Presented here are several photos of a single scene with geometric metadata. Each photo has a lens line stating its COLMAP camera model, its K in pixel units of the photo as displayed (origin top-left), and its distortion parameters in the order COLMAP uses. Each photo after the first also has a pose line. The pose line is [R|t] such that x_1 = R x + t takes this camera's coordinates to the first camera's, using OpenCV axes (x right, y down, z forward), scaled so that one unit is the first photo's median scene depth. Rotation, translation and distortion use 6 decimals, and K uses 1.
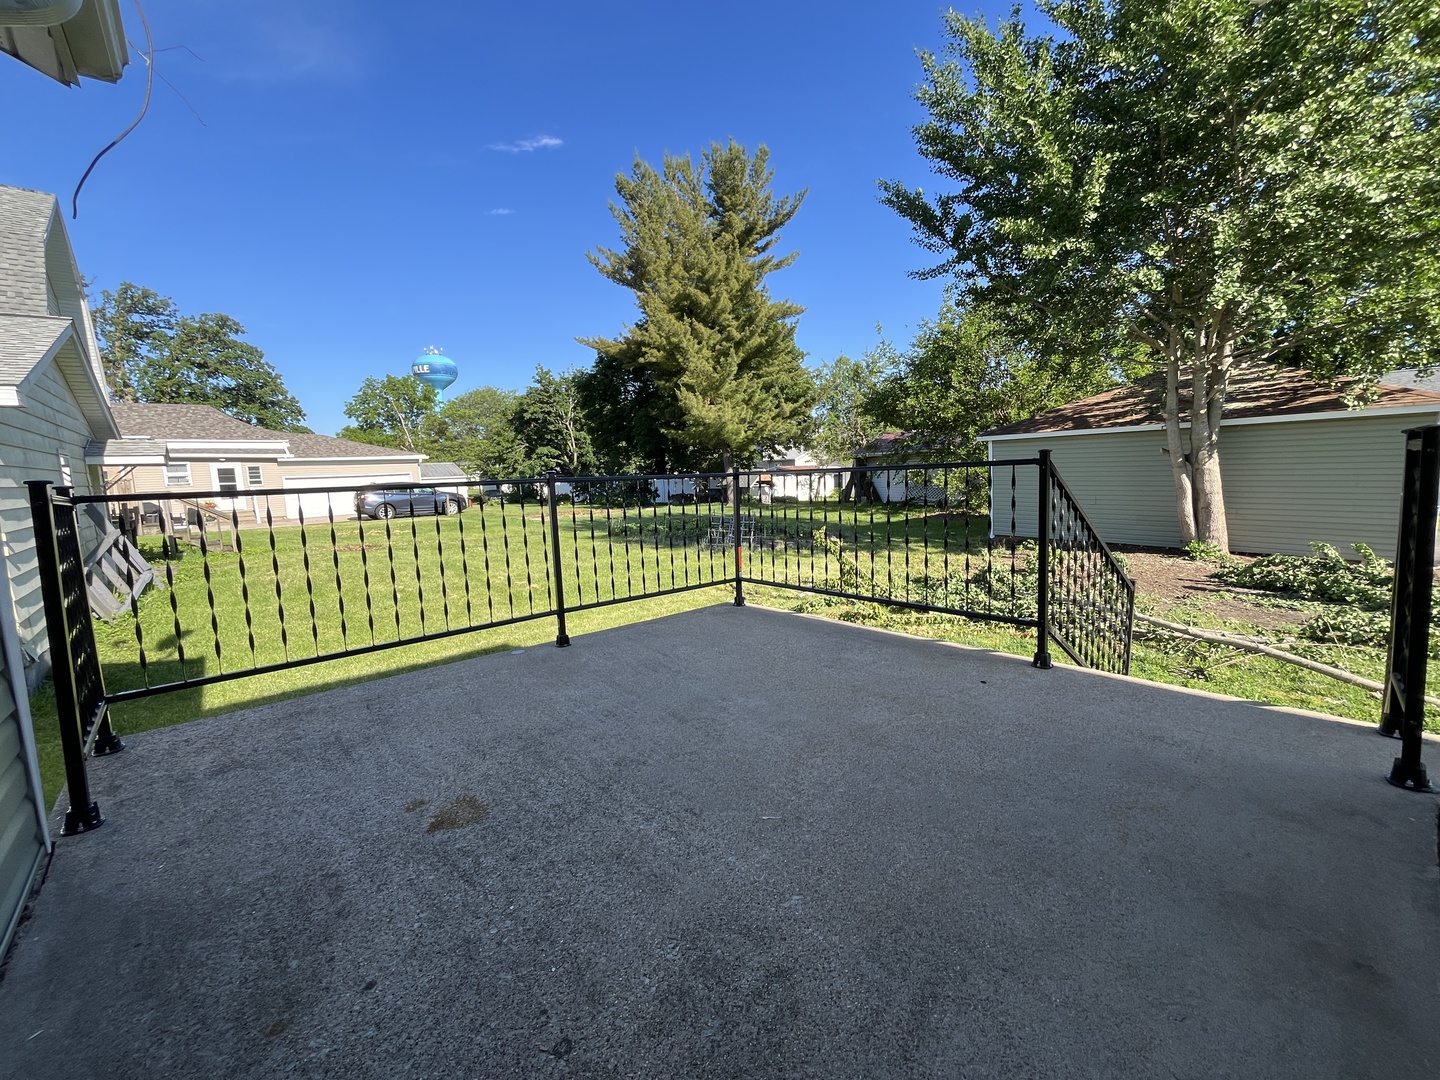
lens RADIAL K [[581.7, 0, 719.7], [0, 581.7, 538.9], [0, 0, 1]] dist [-0.000210, -0.000074]
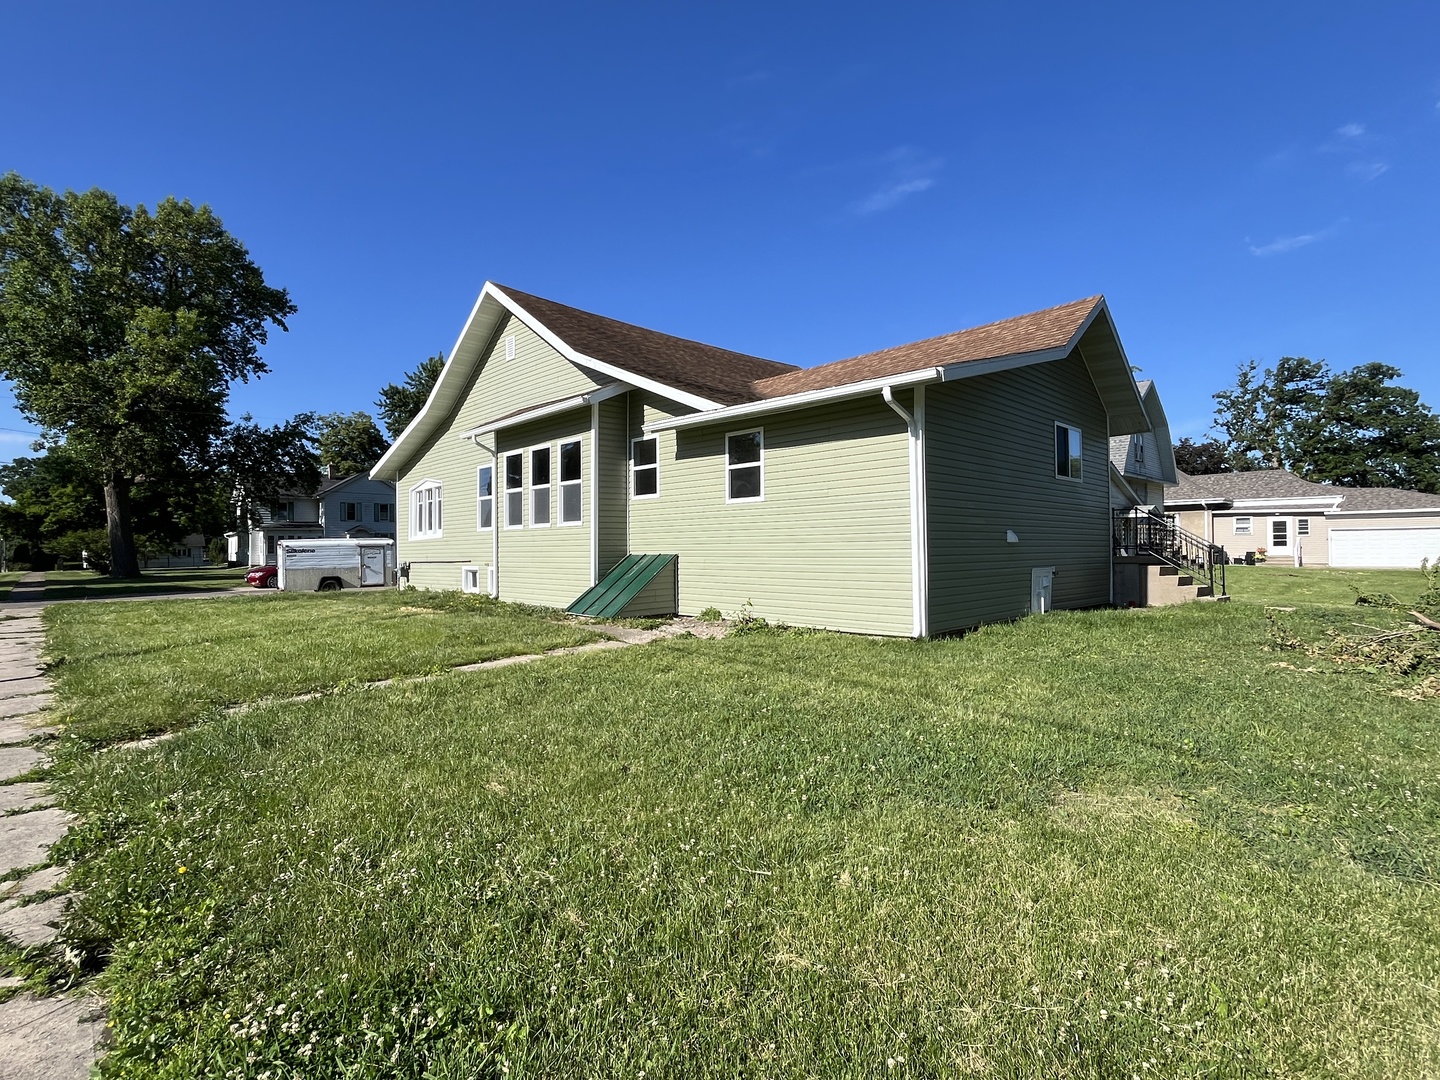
lens RADIAL K [[682.8, 0, 718.9], [0, 682.8, 543.0], [0, 0, 1]] dist [0.002148, 0.000194]
pose [[0.061818, 0.024045, -0.997798, 0.208571], [-0.120449, 0.992583, 0.016457, 0.017073], [0.990793, 0.119167, 0.064256, -0.101724]]
